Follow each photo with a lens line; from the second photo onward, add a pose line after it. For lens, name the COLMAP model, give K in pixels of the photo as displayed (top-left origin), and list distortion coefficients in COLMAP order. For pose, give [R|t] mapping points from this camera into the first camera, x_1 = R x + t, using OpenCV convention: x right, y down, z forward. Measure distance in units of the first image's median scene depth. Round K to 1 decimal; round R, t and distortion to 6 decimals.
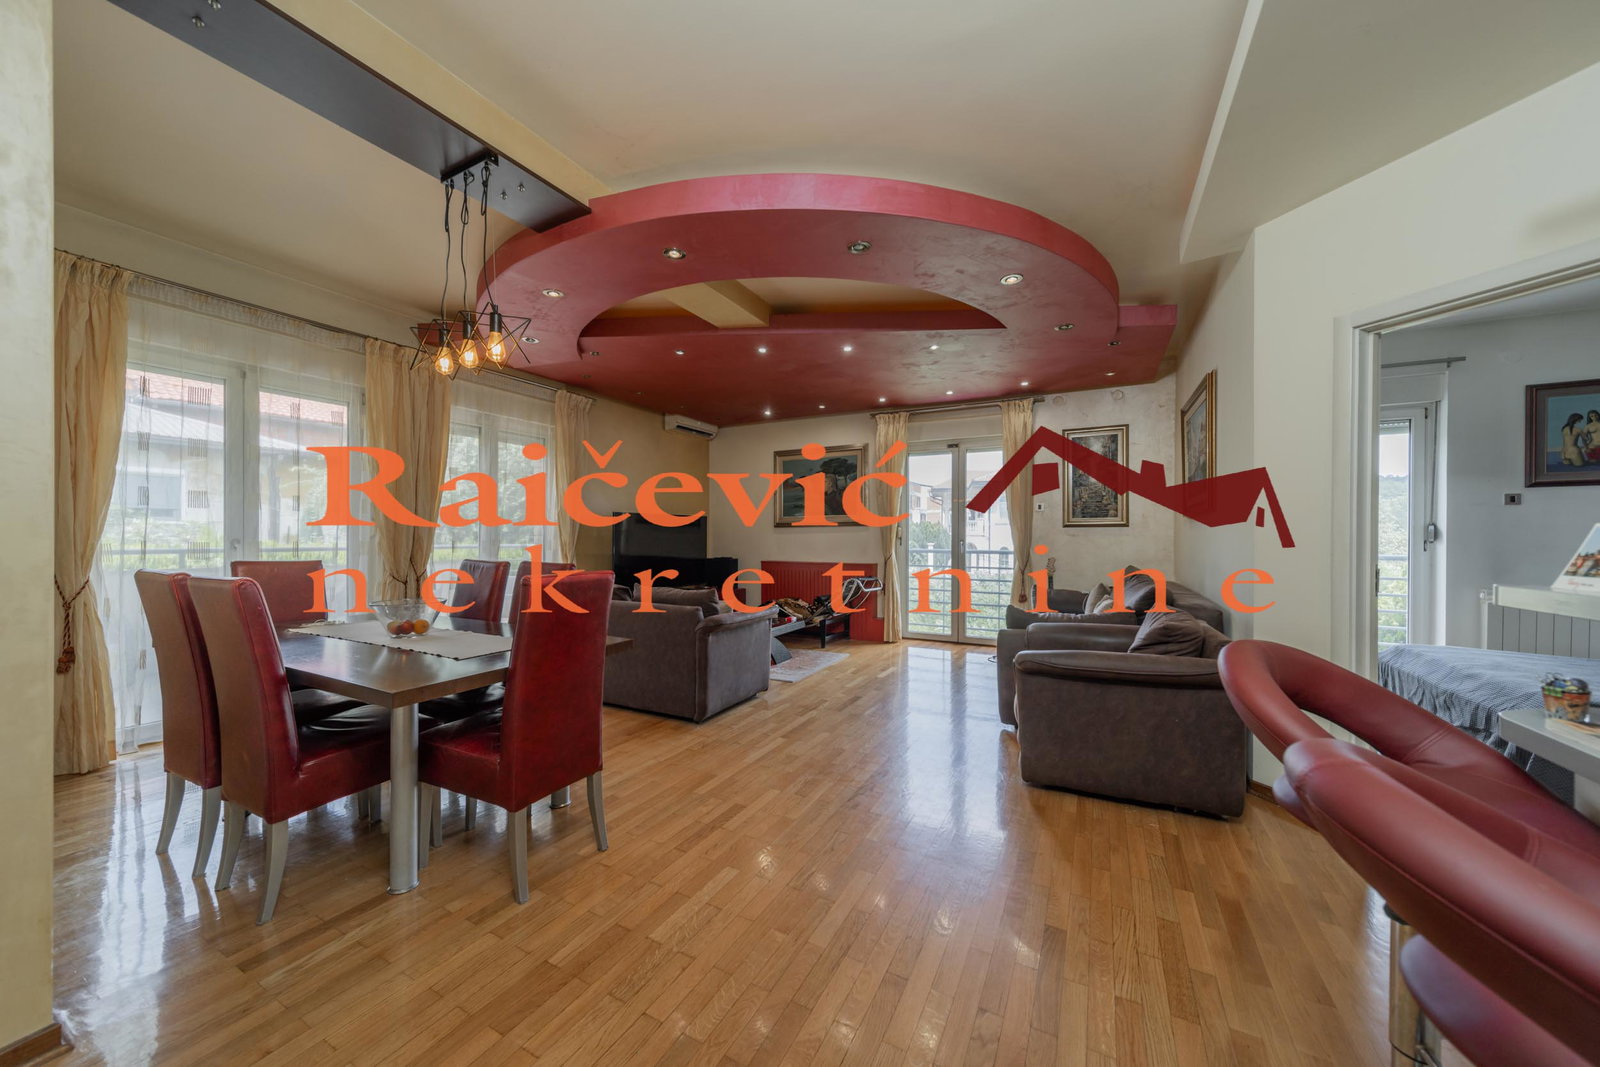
lens RADIAL K [[576.5, 0, 800.0], [0, 576.5, 533.5], [0, 0, 1]] dist [-0.000393, -0.000015]
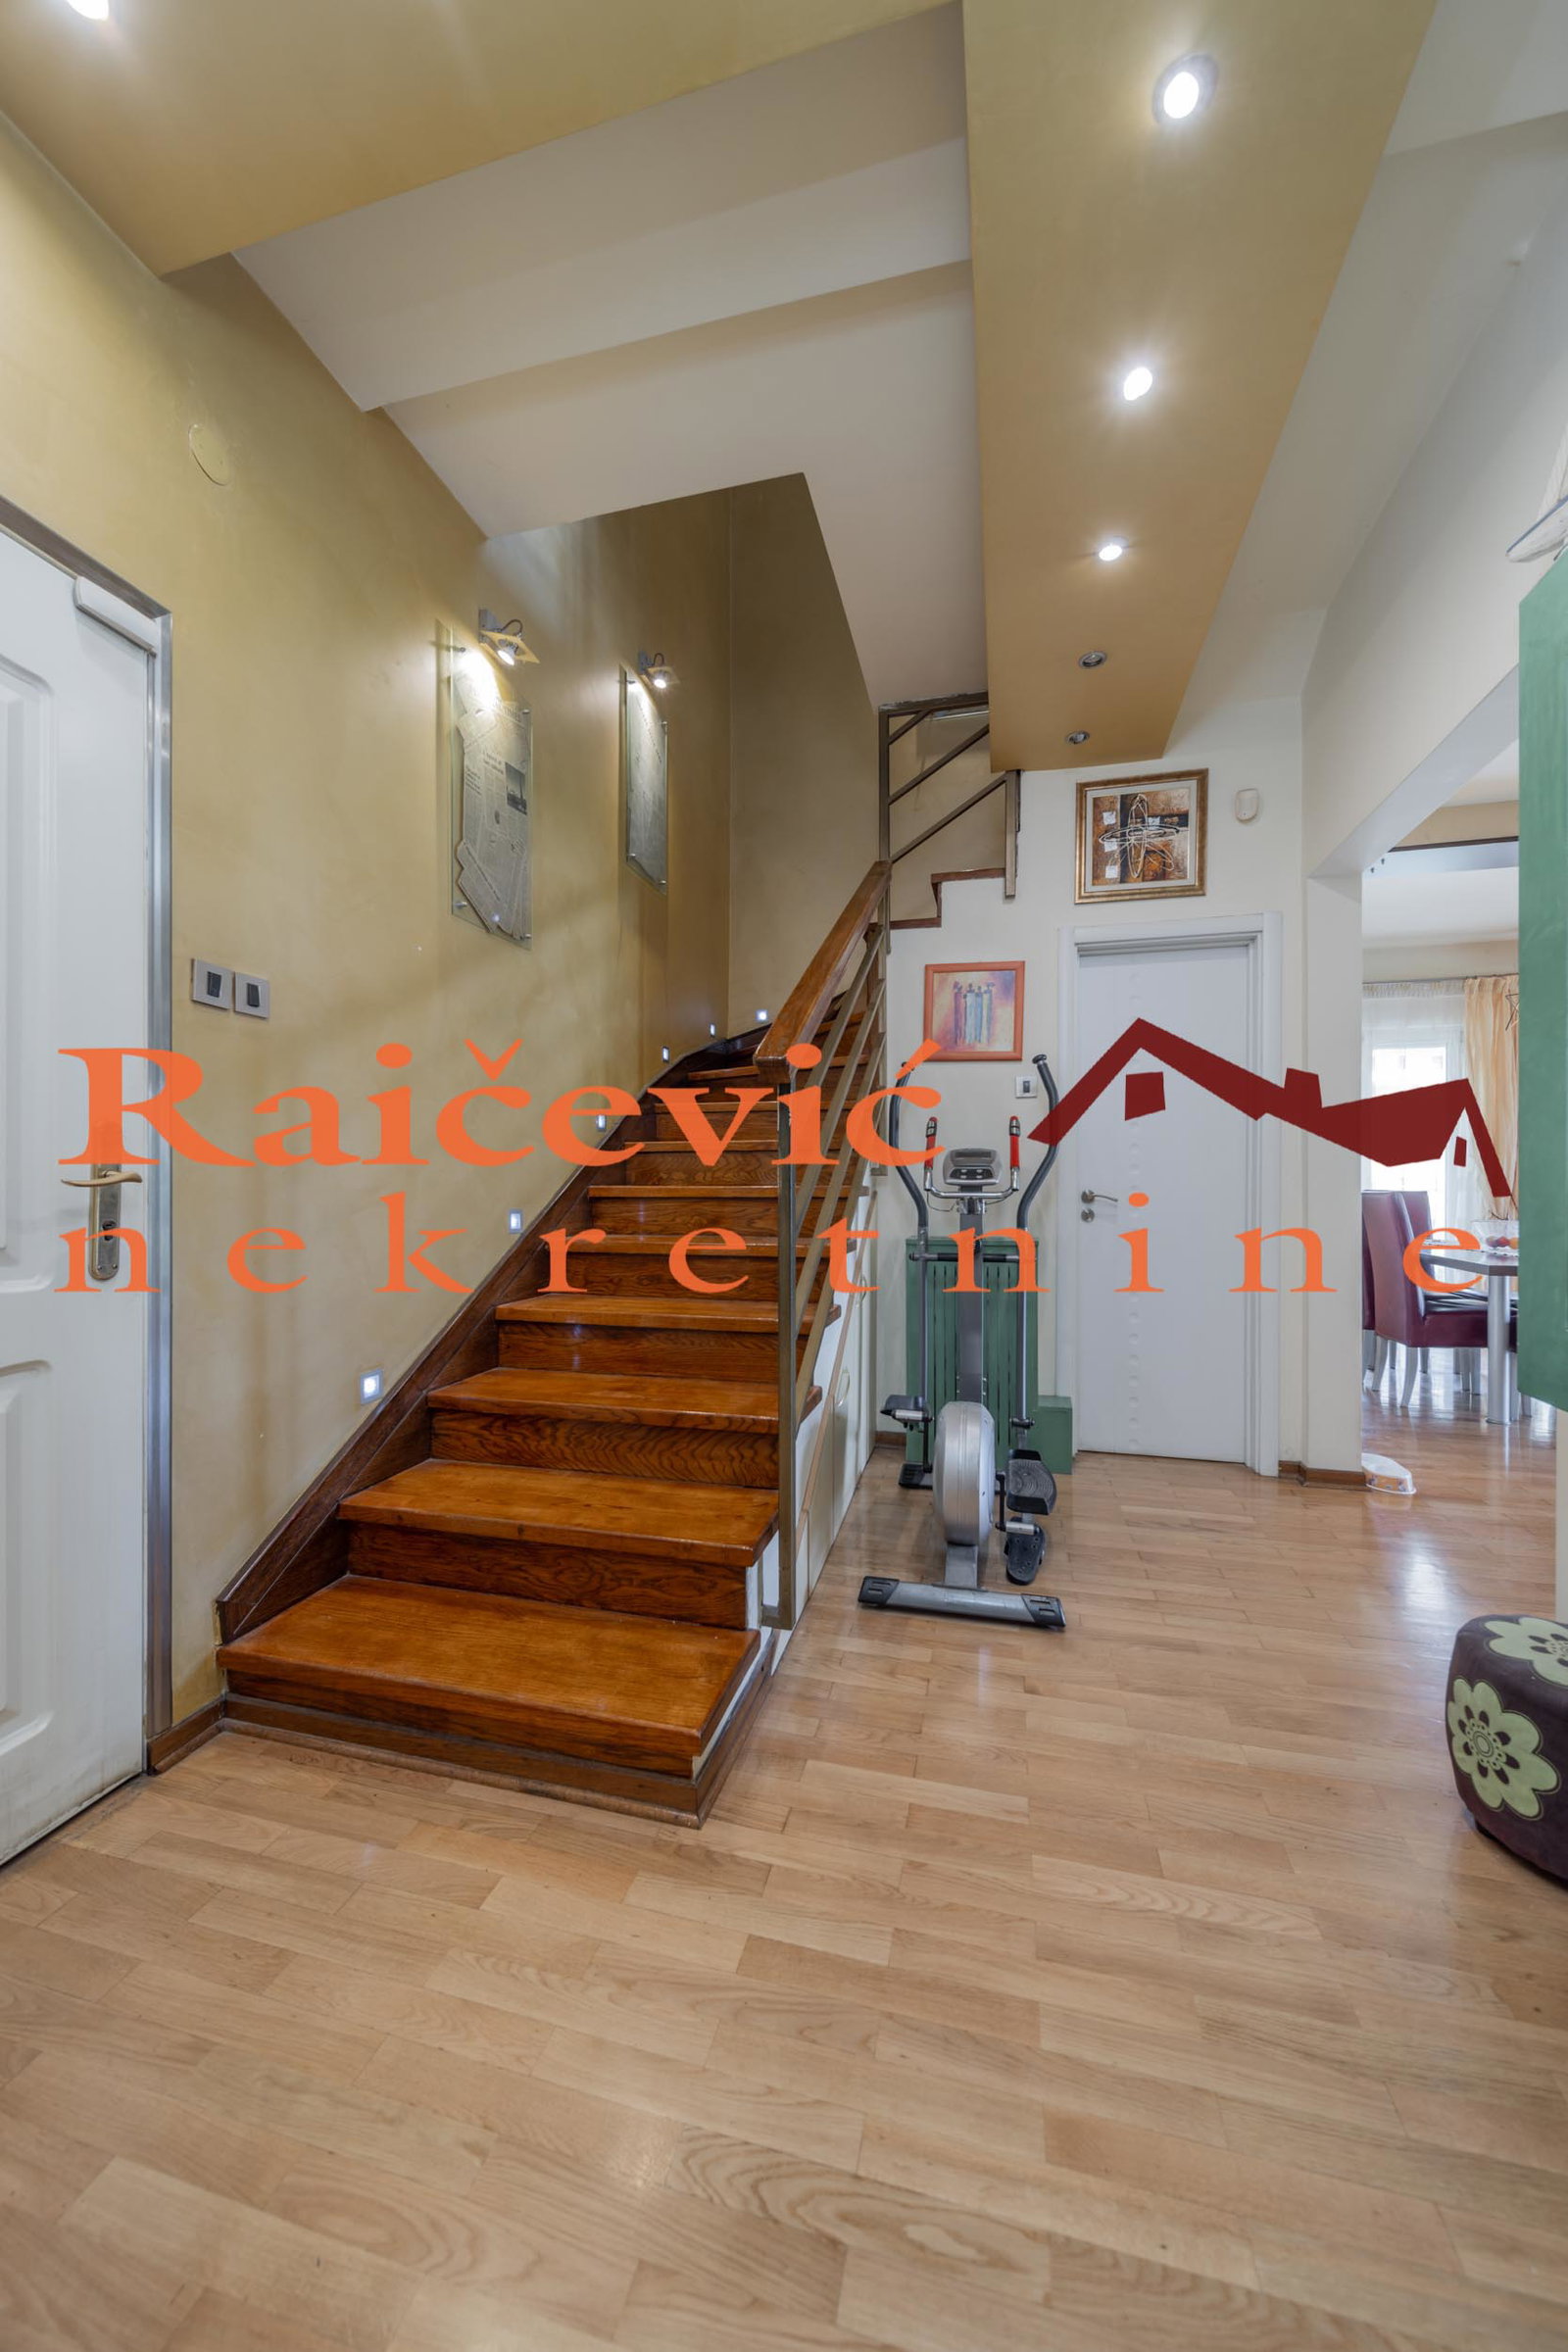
lens RADIAL K [[829.4, 0, 794.2], [0, 829.4, 1161.3], [0, 0, 1]] dist [-0.001816, -0.000159]
pose [[0.248318, -0.005648, -0.968662, 0.540904], [-0.006069, 0.999954, -0.007386, 0.015259], [0.968660, 0.007712, 0.248272, -0.745138]]
